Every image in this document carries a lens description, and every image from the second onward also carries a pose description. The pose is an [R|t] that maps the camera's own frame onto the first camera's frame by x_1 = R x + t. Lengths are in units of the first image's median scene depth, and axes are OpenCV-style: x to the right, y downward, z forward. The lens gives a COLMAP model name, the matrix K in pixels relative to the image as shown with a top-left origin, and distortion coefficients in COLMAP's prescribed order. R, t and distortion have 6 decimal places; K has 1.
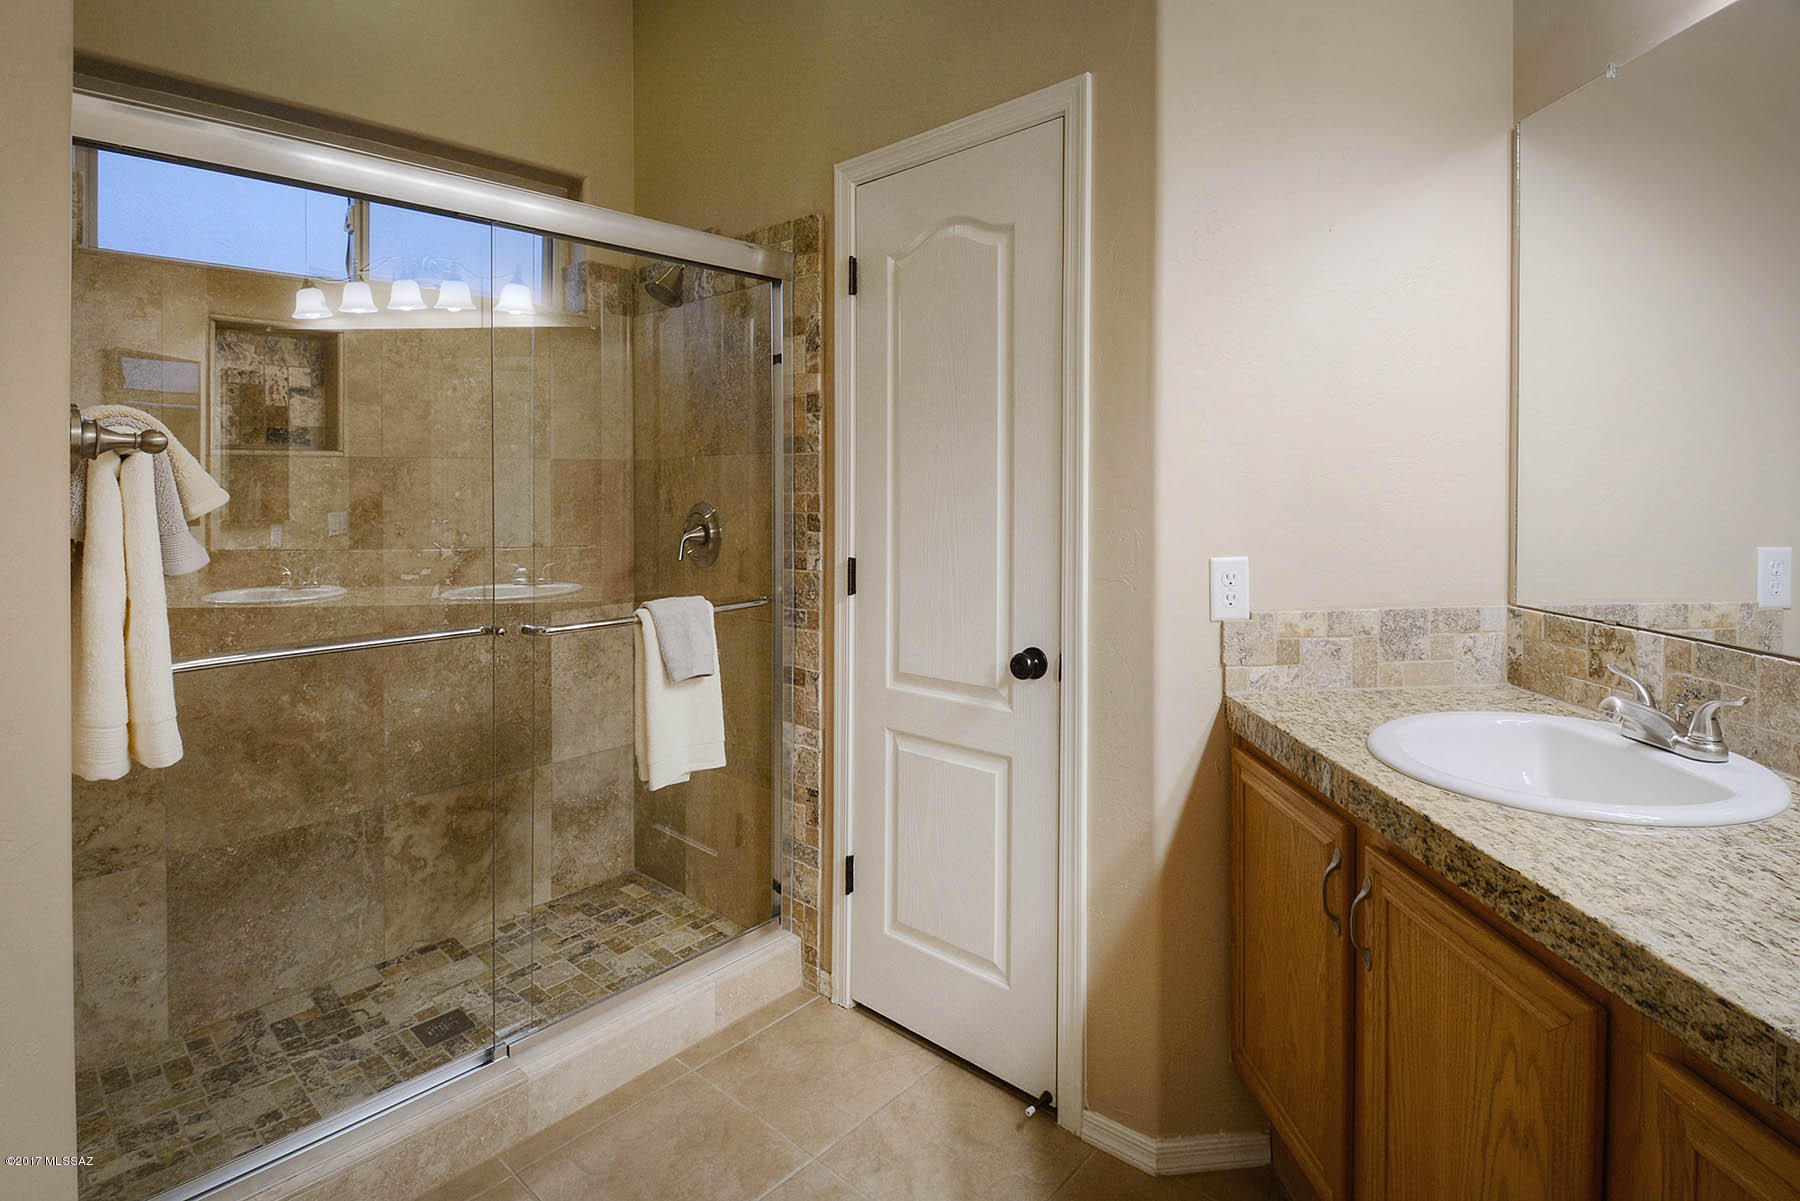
lens RADIAL K [[856.2, 0, 897.6], [0, 856.2, 515.4], [0, 0, 1]] dist [0.010957, -0.013680]
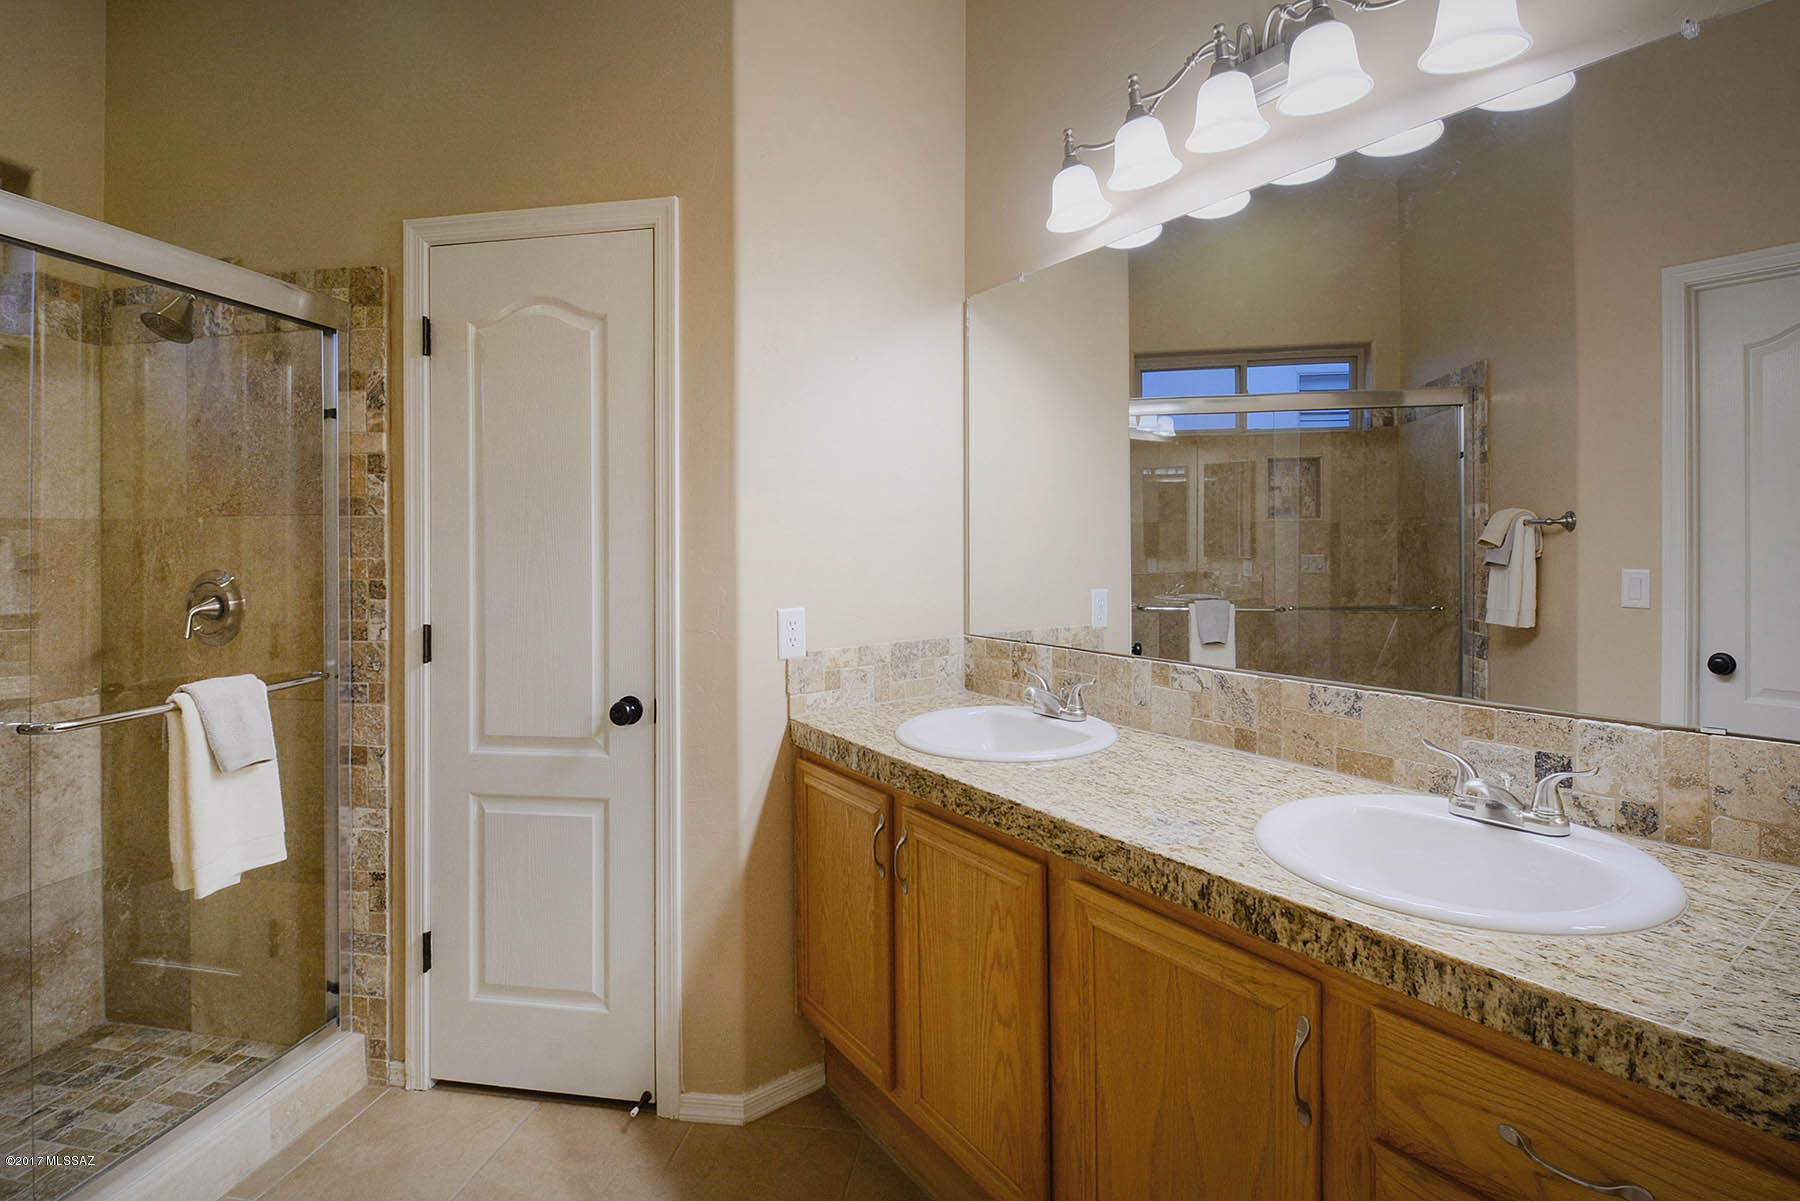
lens RADIAL K [[863.9, 0, 889.0], [0, 863.9, 574.3], [0, 0, 1]] dist [0.012214, -0.026378]
pose [[0.837047, -0.016318, 0.546888, -0.165240], [0.018811, 0.999823, 0.001040, 0.001106], [-0.546807, 0.009417, 0.837205, -0.122612]]
